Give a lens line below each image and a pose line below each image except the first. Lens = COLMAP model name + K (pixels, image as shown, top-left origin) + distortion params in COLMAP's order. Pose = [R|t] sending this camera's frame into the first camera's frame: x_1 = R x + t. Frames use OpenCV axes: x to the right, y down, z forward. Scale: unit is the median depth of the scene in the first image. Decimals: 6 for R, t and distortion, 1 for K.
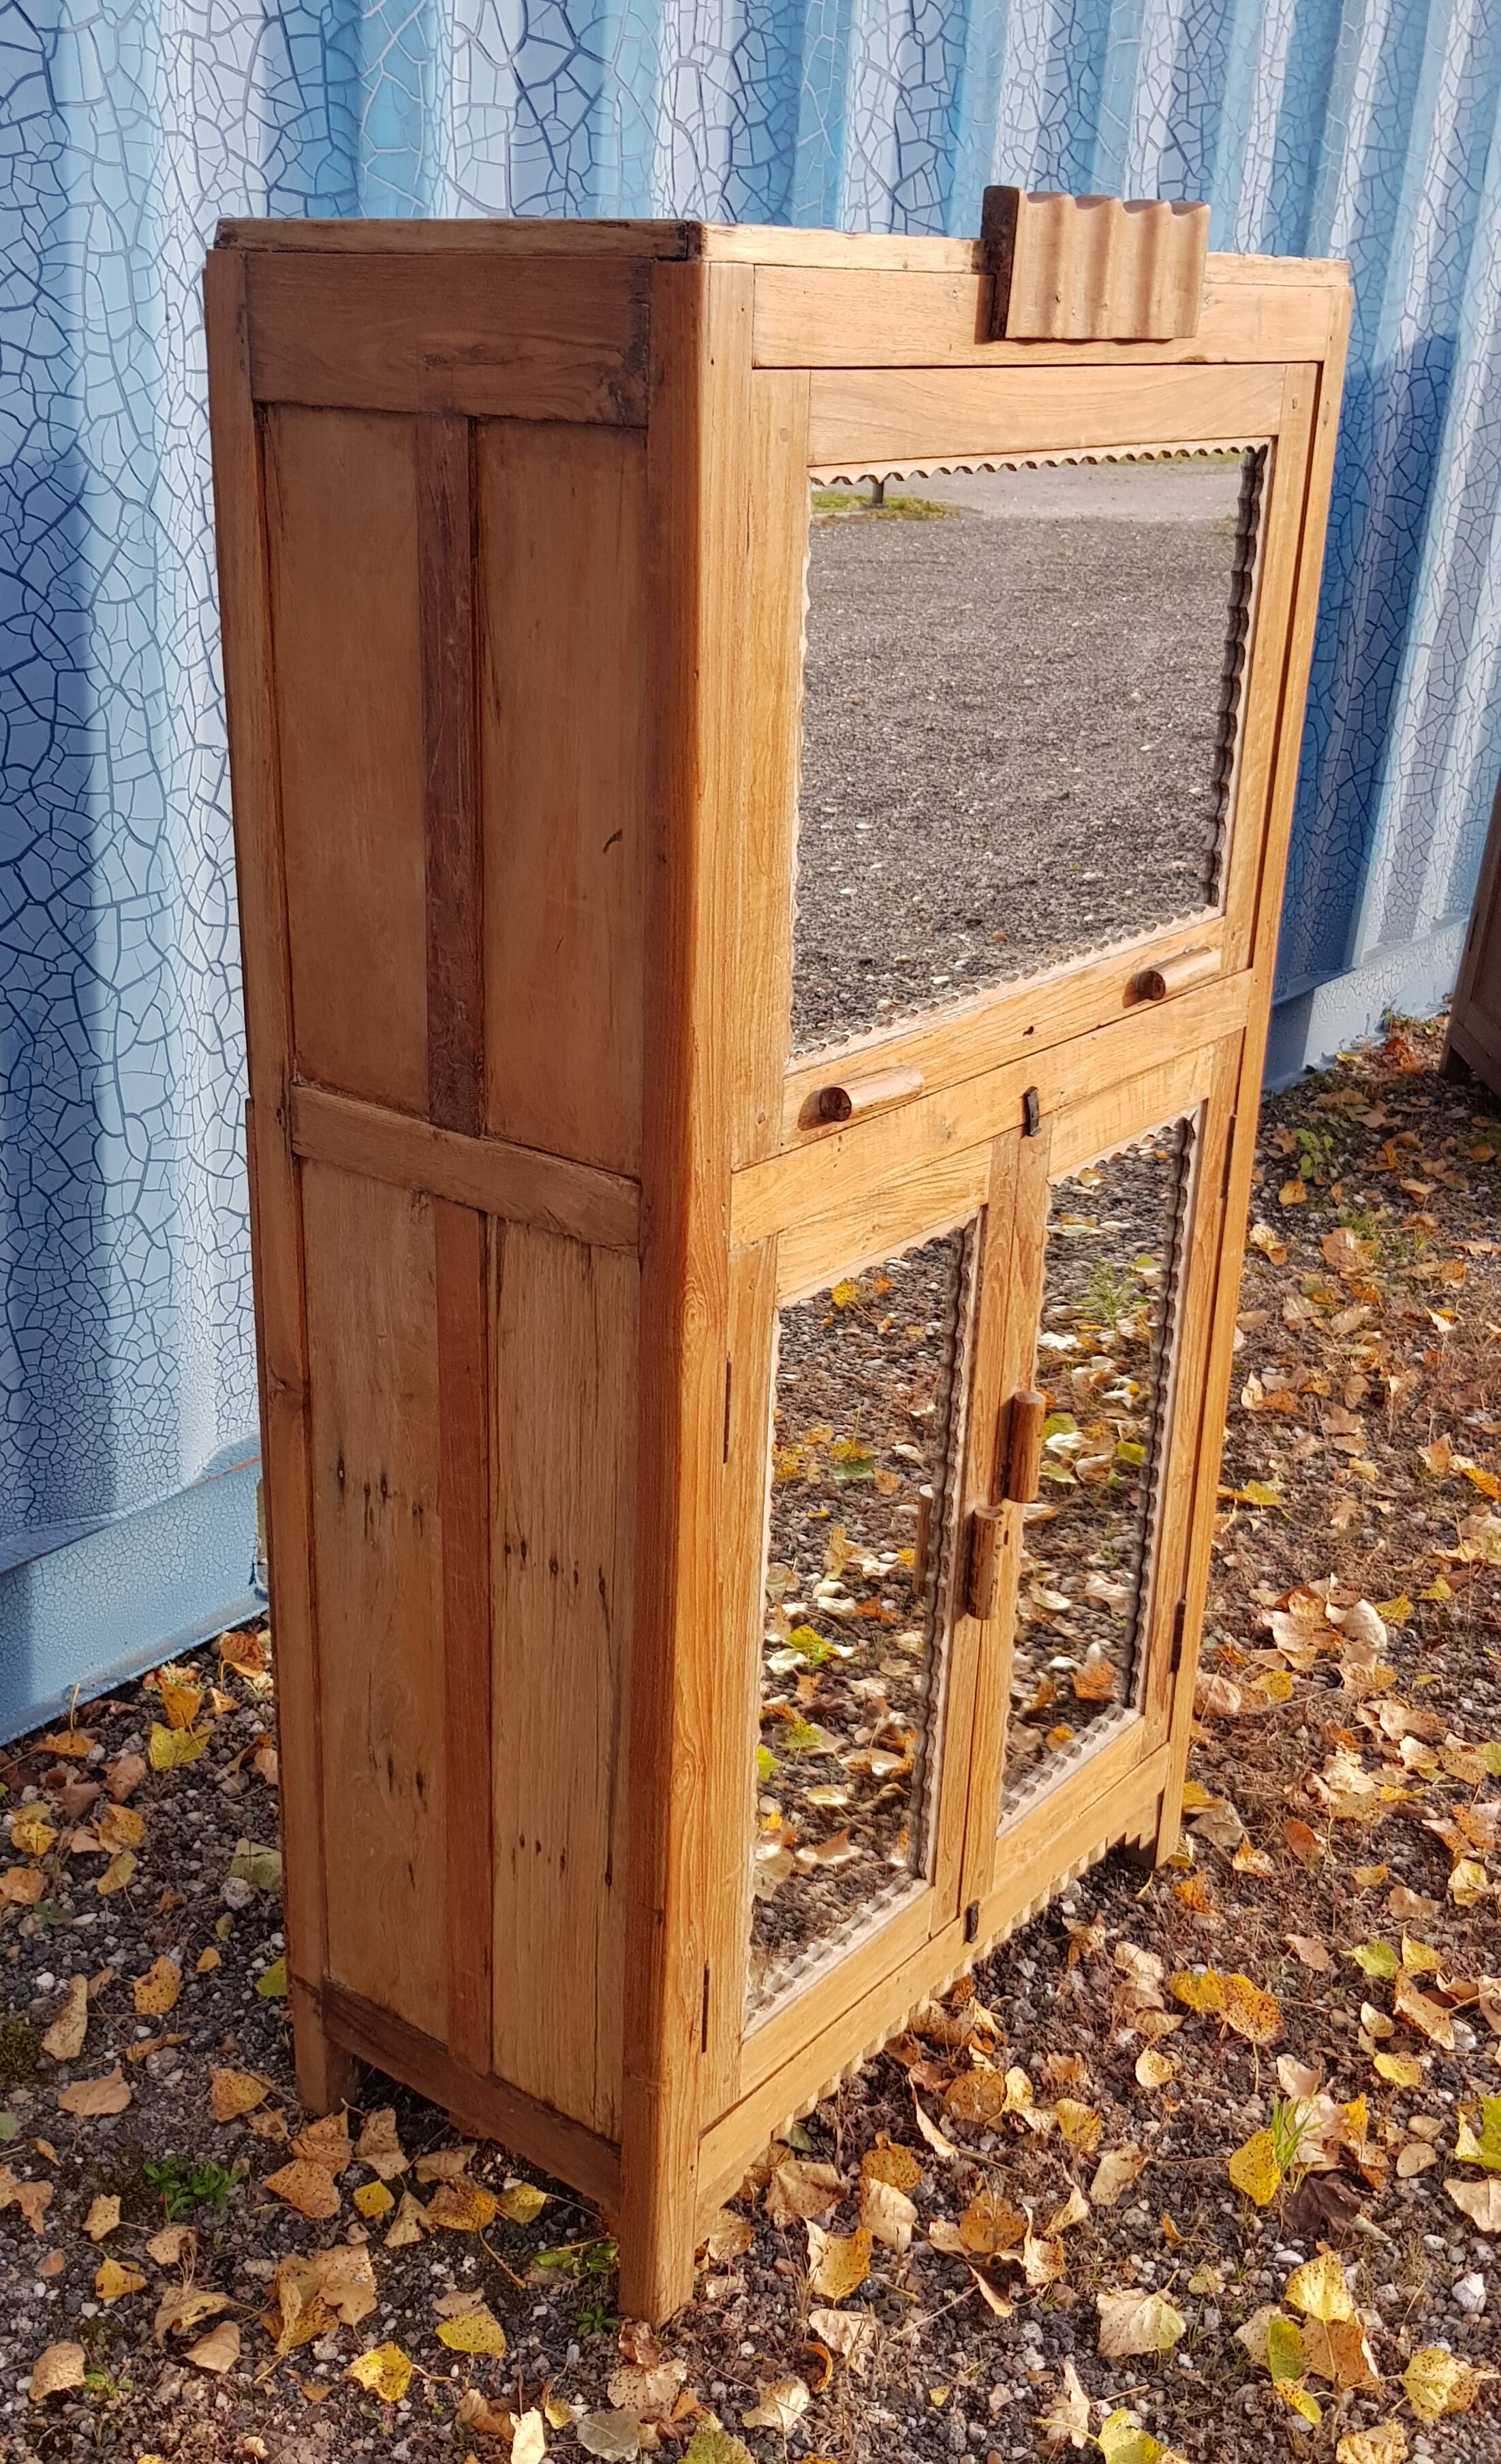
lens RADIAL K [[2455.8, 0, 732.8], [0, 2455.8, 1259.3], [0, 0, 1]] dist [0.065332, -0.144865]
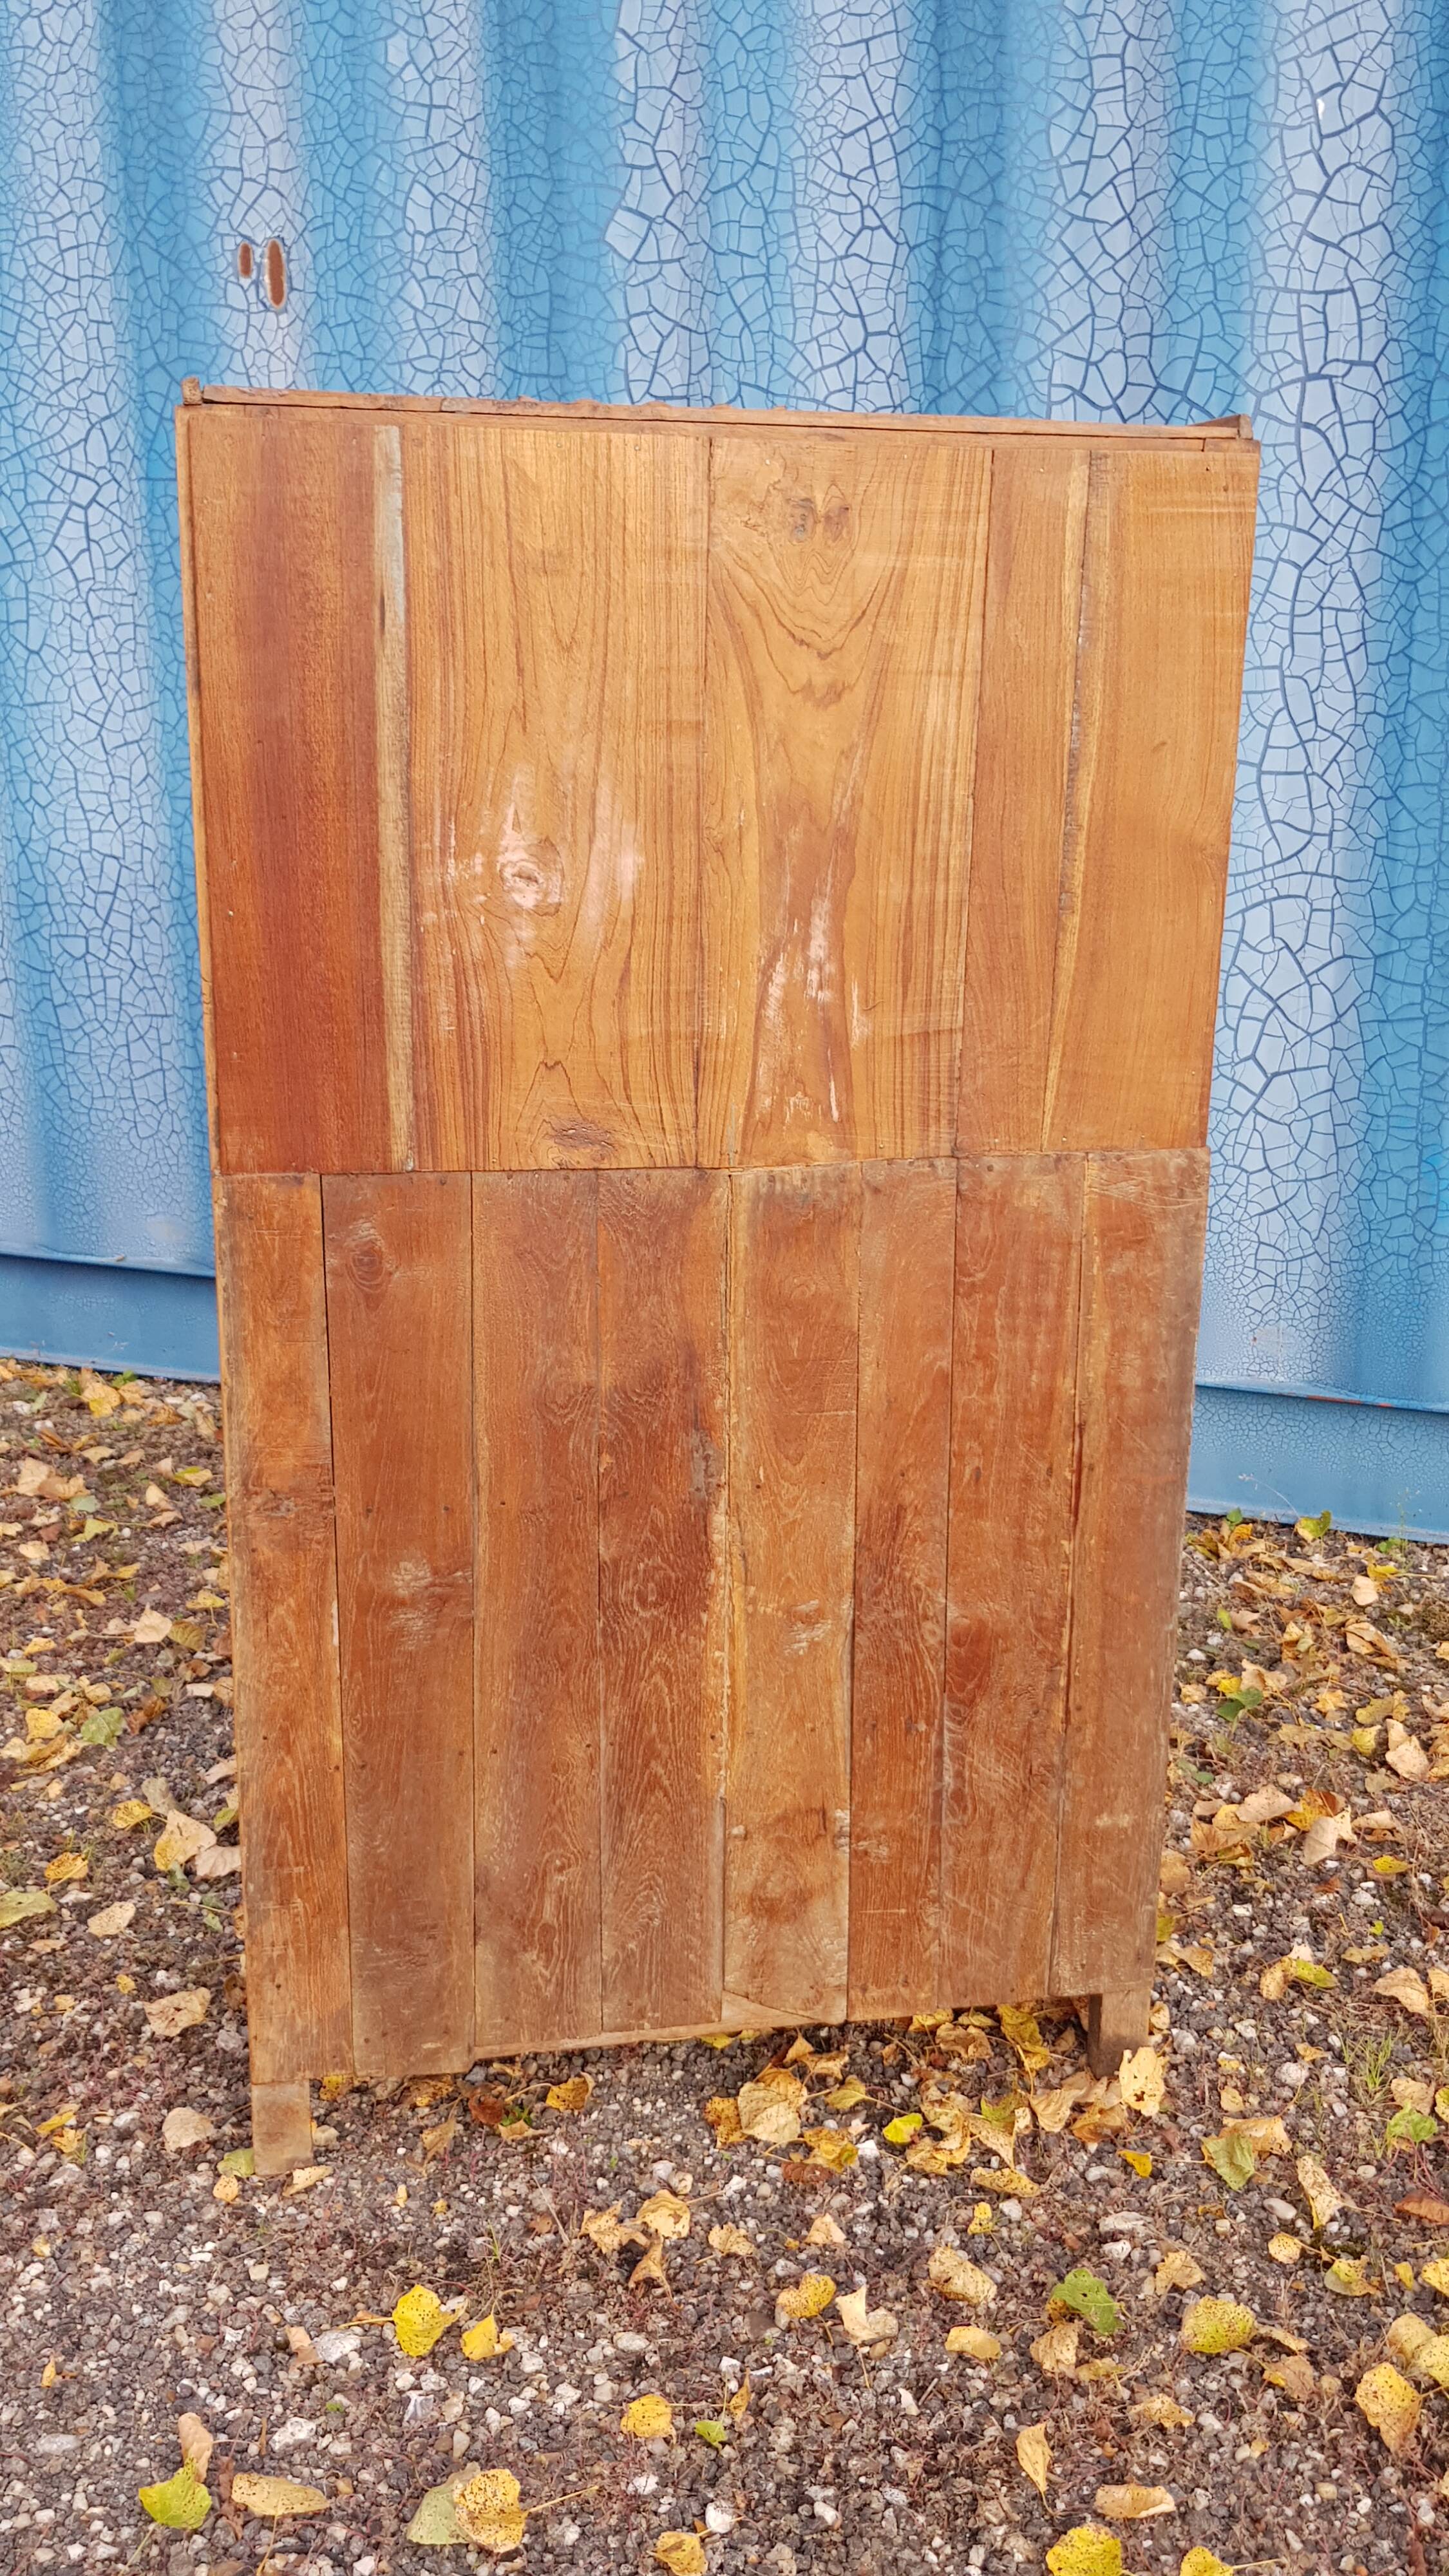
lens RADIAL K [[2331.0, 0, 758.8], [0, 2331.0, 1282.2], [0, 0, 1]] dist [0.066222, -0.148452]
pose [[0.262141, 0.185822, -0.946970, 1.372511], [-0.356860, 0.930393, 0.083783, -0.066466], [0.896623, 0.315973, 0.310207, 0.635820]]
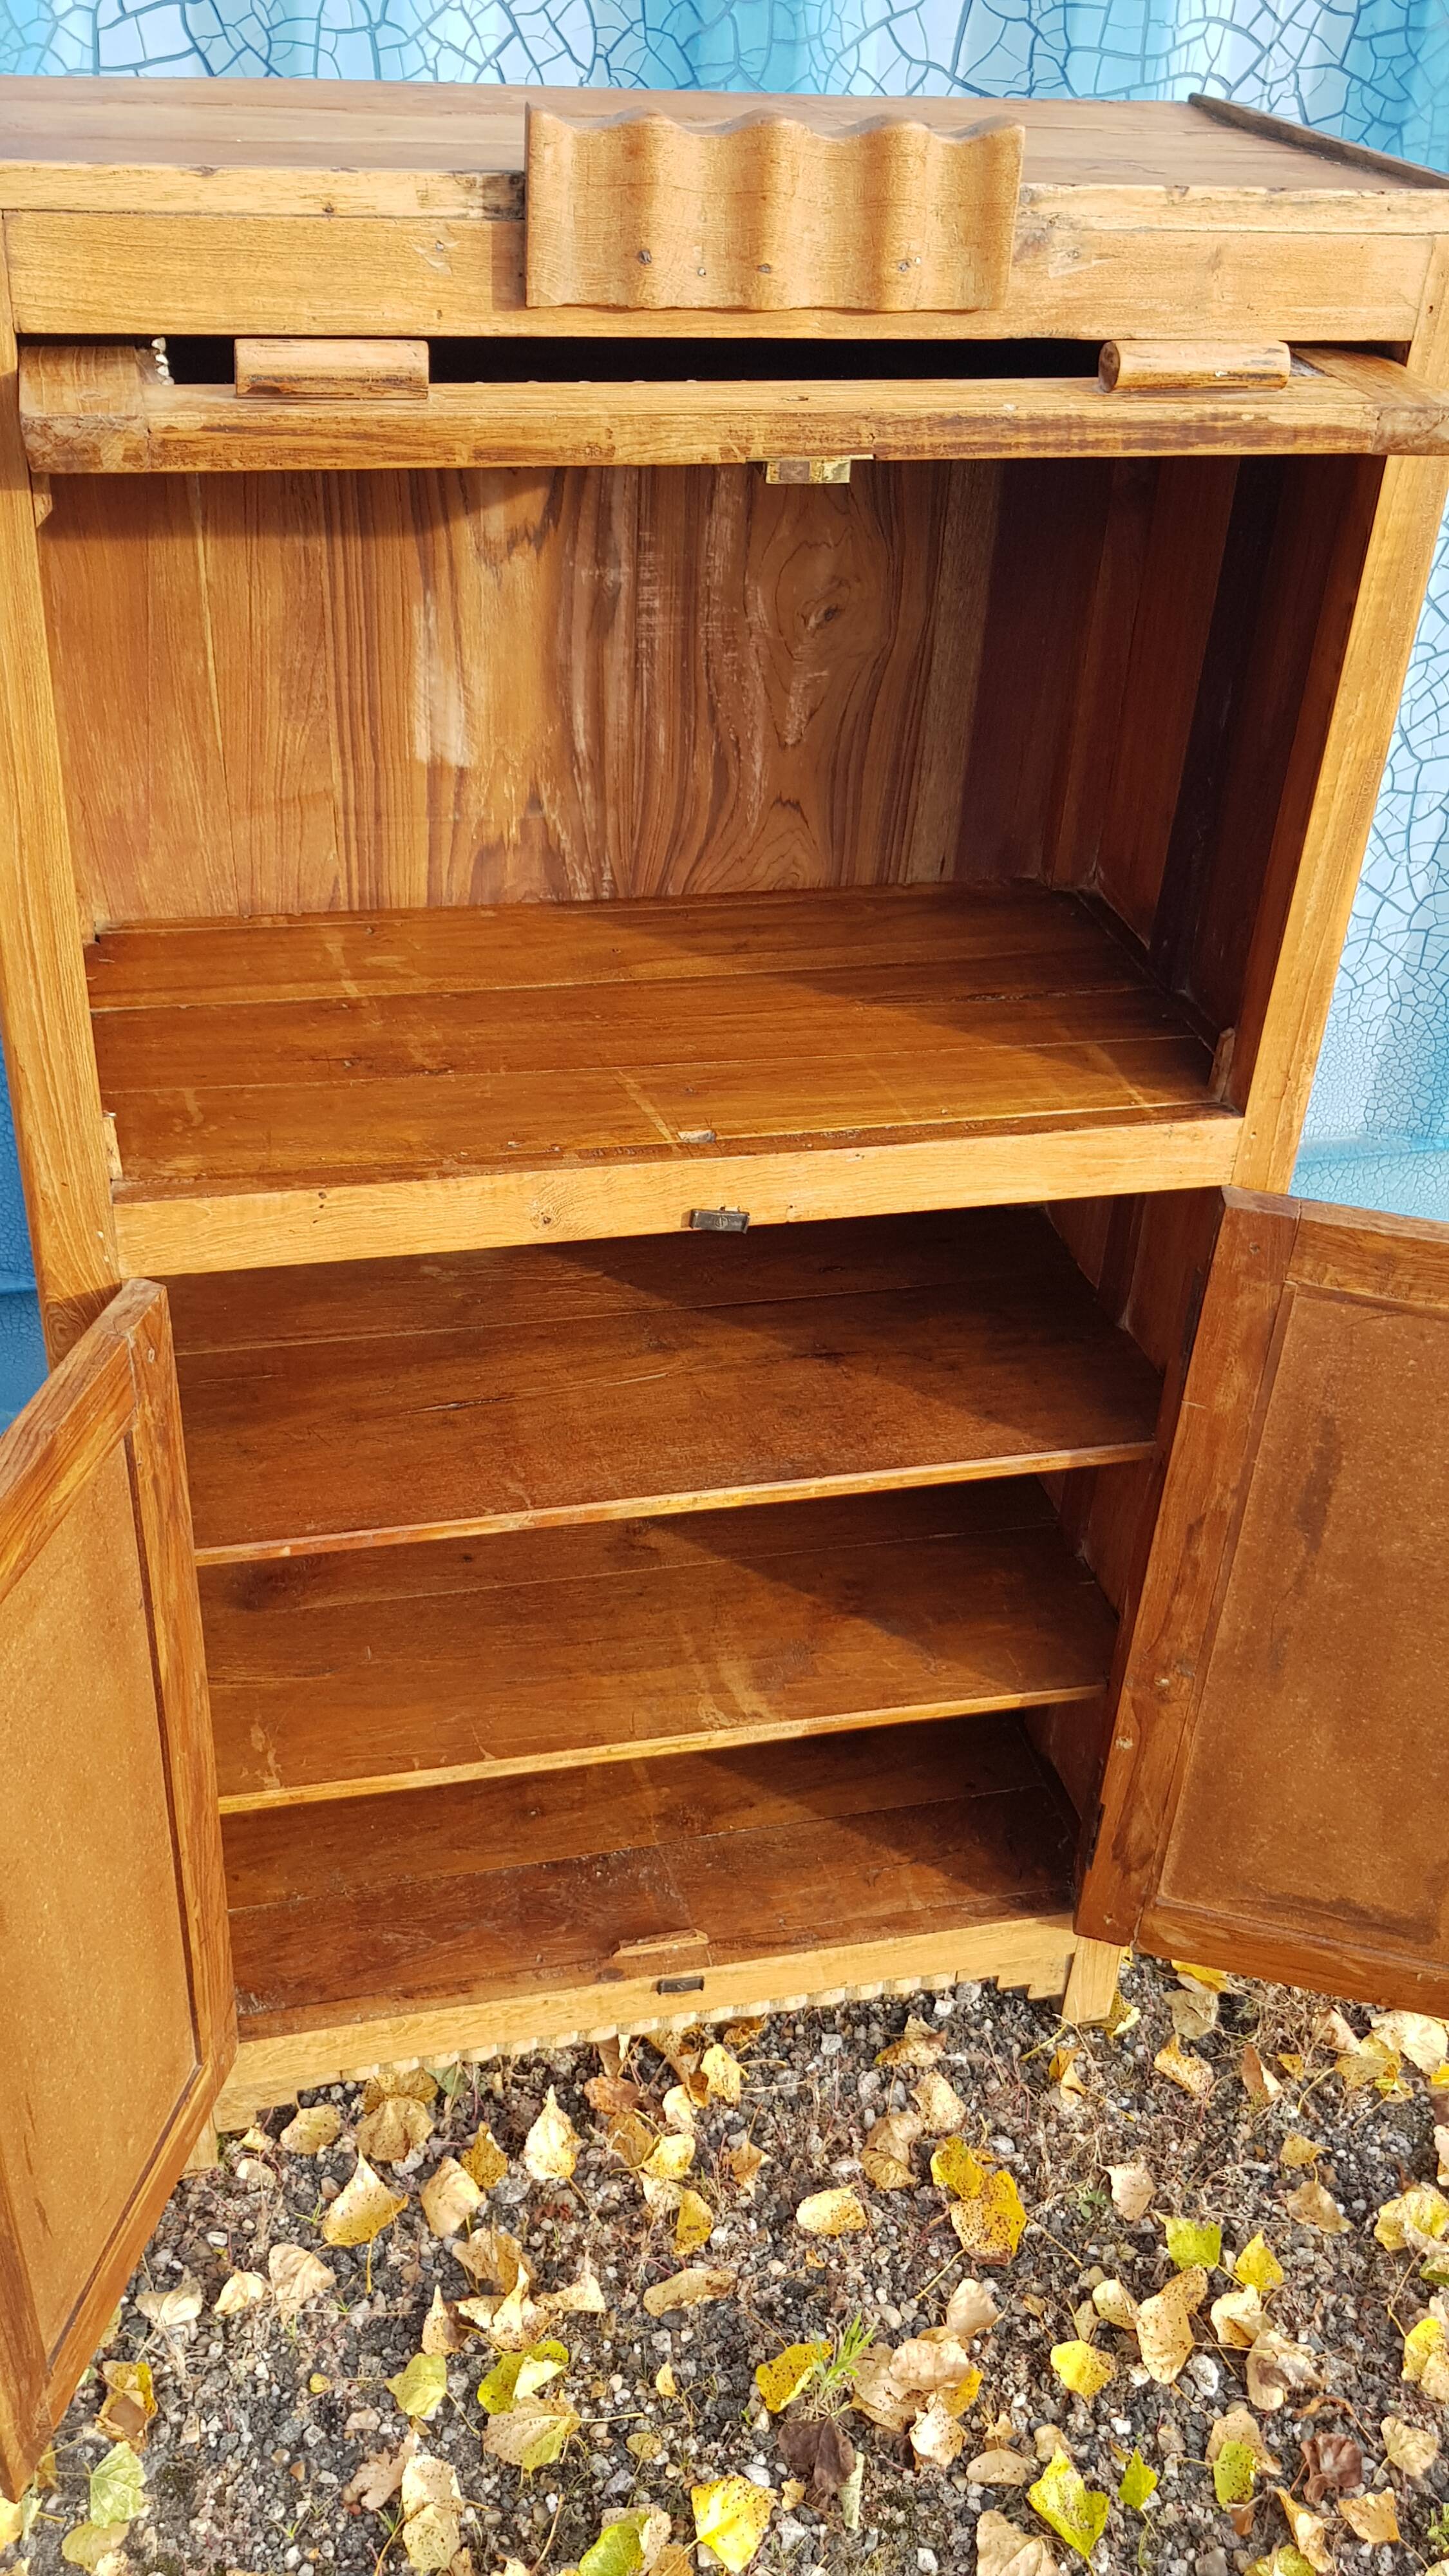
lens RADIAL K [[2323.3, 0, 727.6], [0, 2323.3, 1279.6], [0, 0, 1]] dist [0.078192, -0.173187]
pose [[0.788947, 0.336303, -0.514259, 0.478311], [-0.243025, 0.939467, 0.241536, -0.200195], [0.564359, -0.065581, 0.822920, 0.295180]]
